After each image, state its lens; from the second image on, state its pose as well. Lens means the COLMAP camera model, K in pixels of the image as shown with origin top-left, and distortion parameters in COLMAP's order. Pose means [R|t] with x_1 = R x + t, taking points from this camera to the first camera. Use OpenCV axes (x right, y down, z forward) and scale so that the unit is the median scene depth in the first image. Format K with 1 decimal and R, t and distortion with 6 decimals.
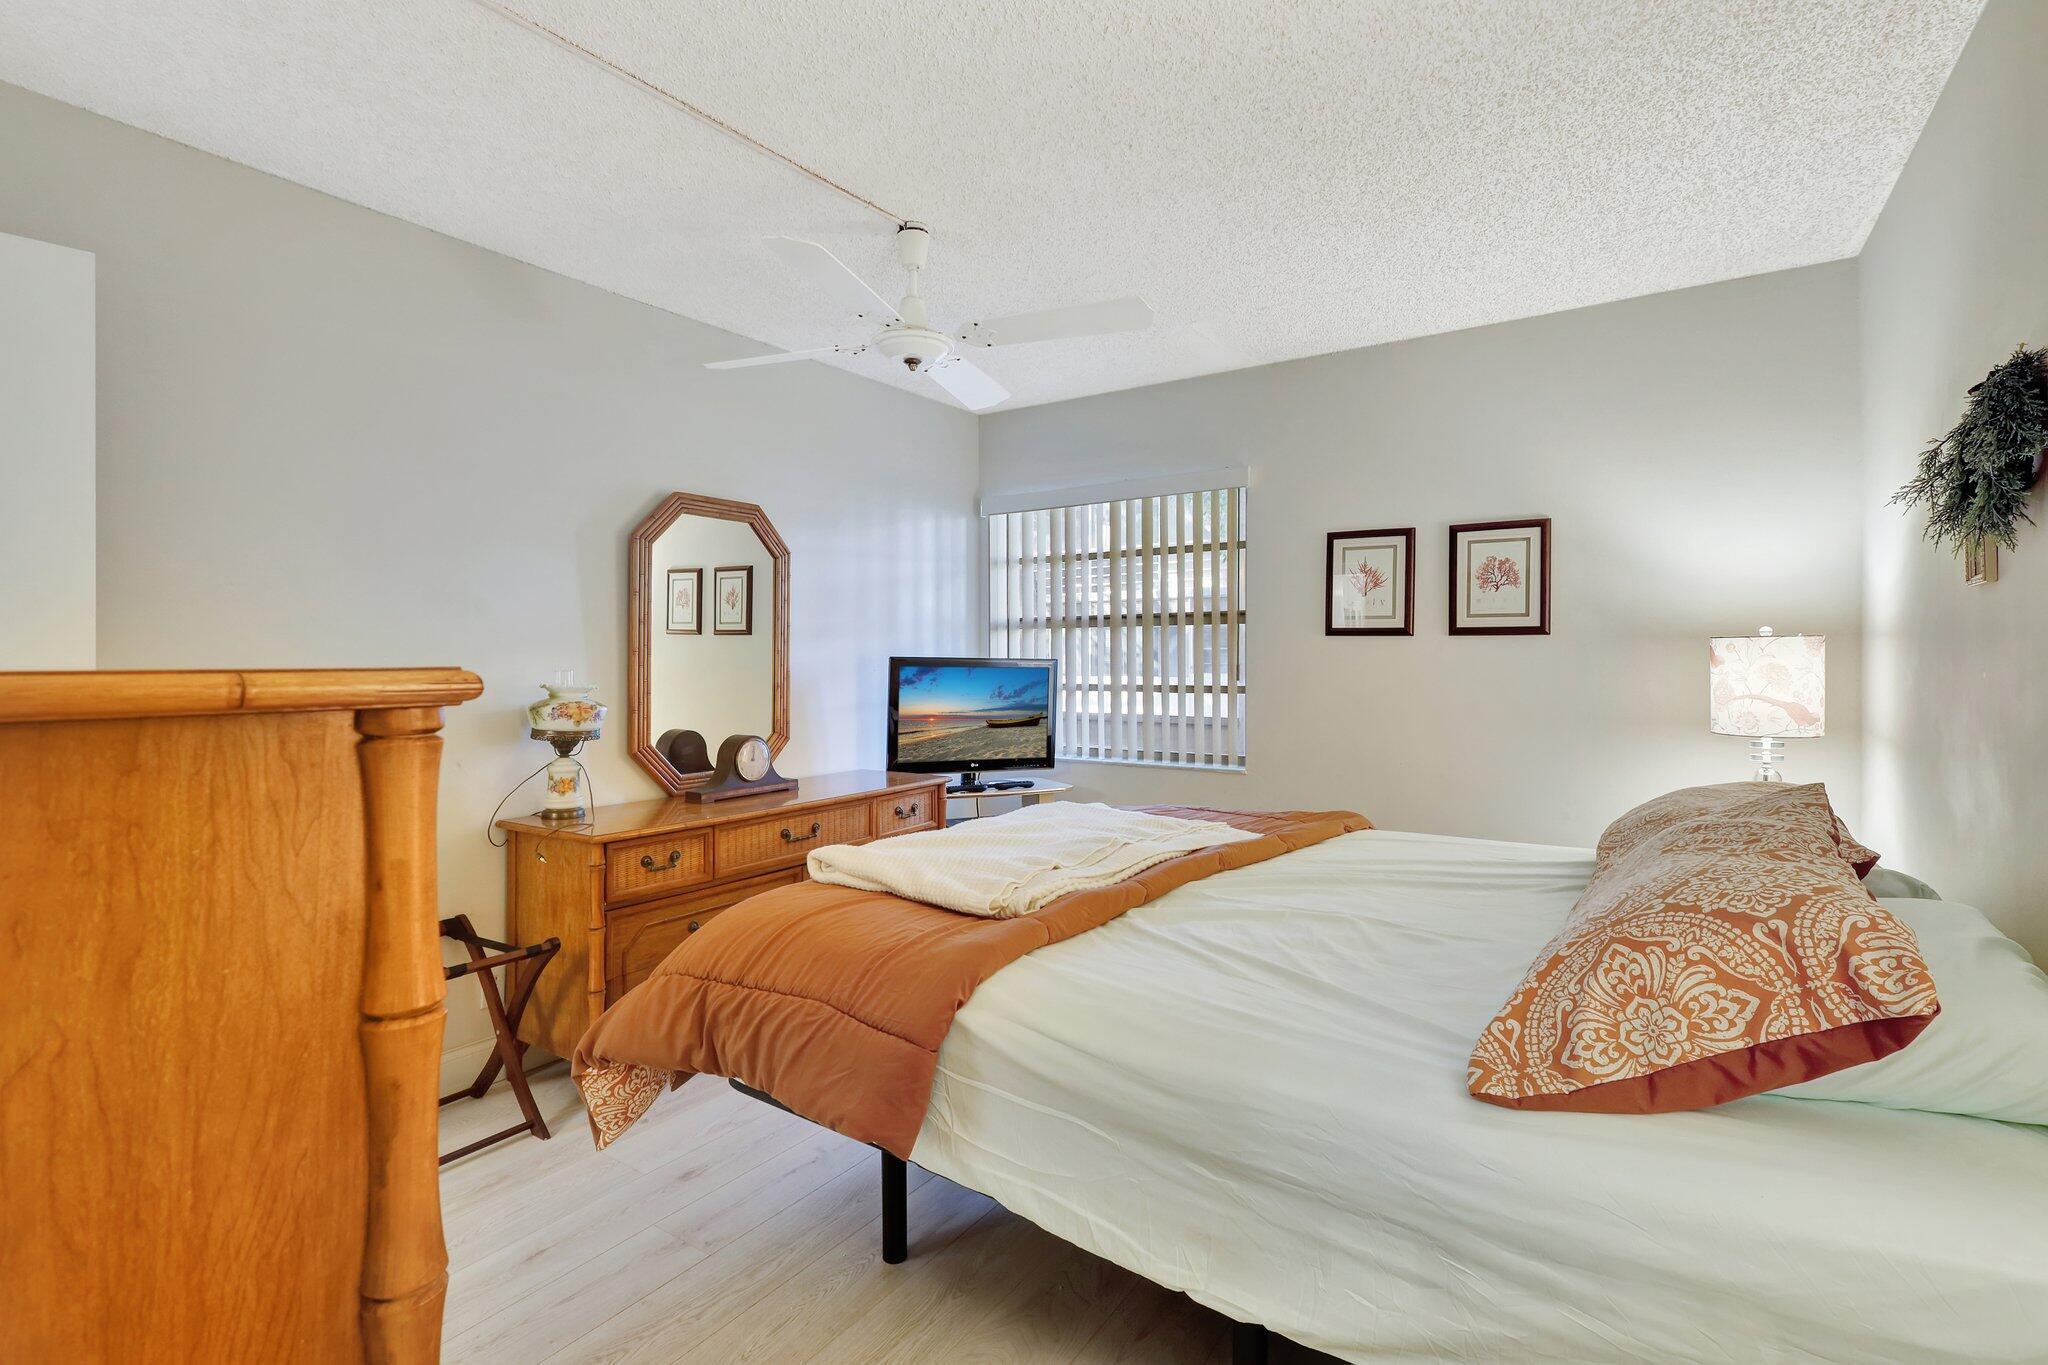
lens RADIAL K [[951.5, 0, 1028.9], [0, 951.5, 669.4], [0, 0, 1]] dist [-0.004197, -0.000020]
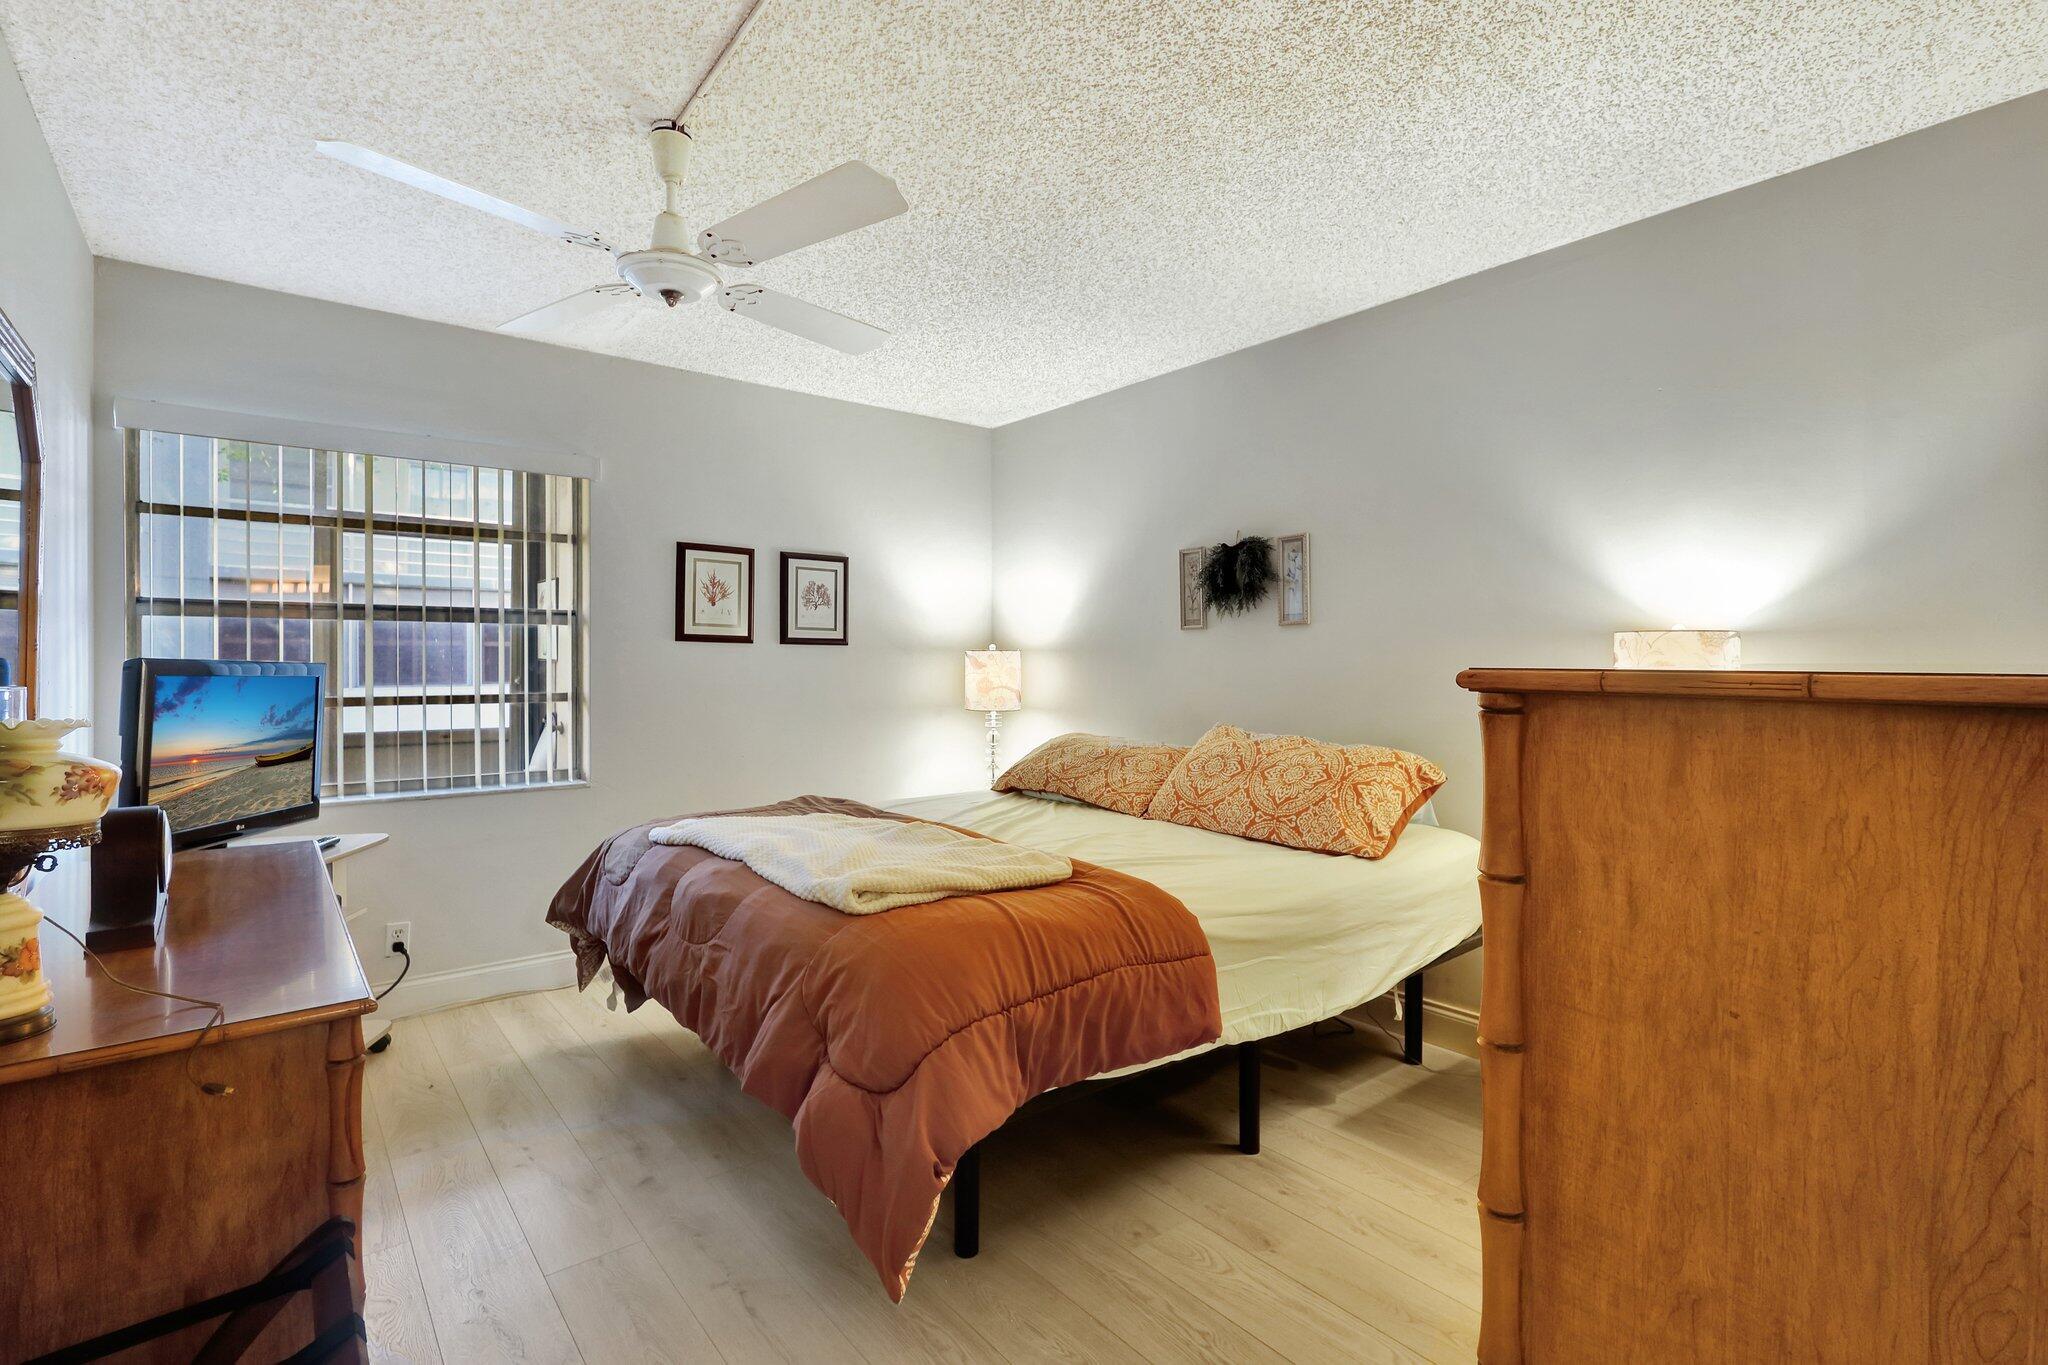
lens RADIAL K [[951.5, 0, 1031.0], [0, 951.5, 674.9], [0, 0, 1]] dist [-0.004197, -0.000020]
pose [[0.293651, -0.009824, 0.955862, -0.610901], [0.009265, 0.999929, 0.007430, -0.002943], [-0.955868, 0.006674, 0.293722, 0.355113]]
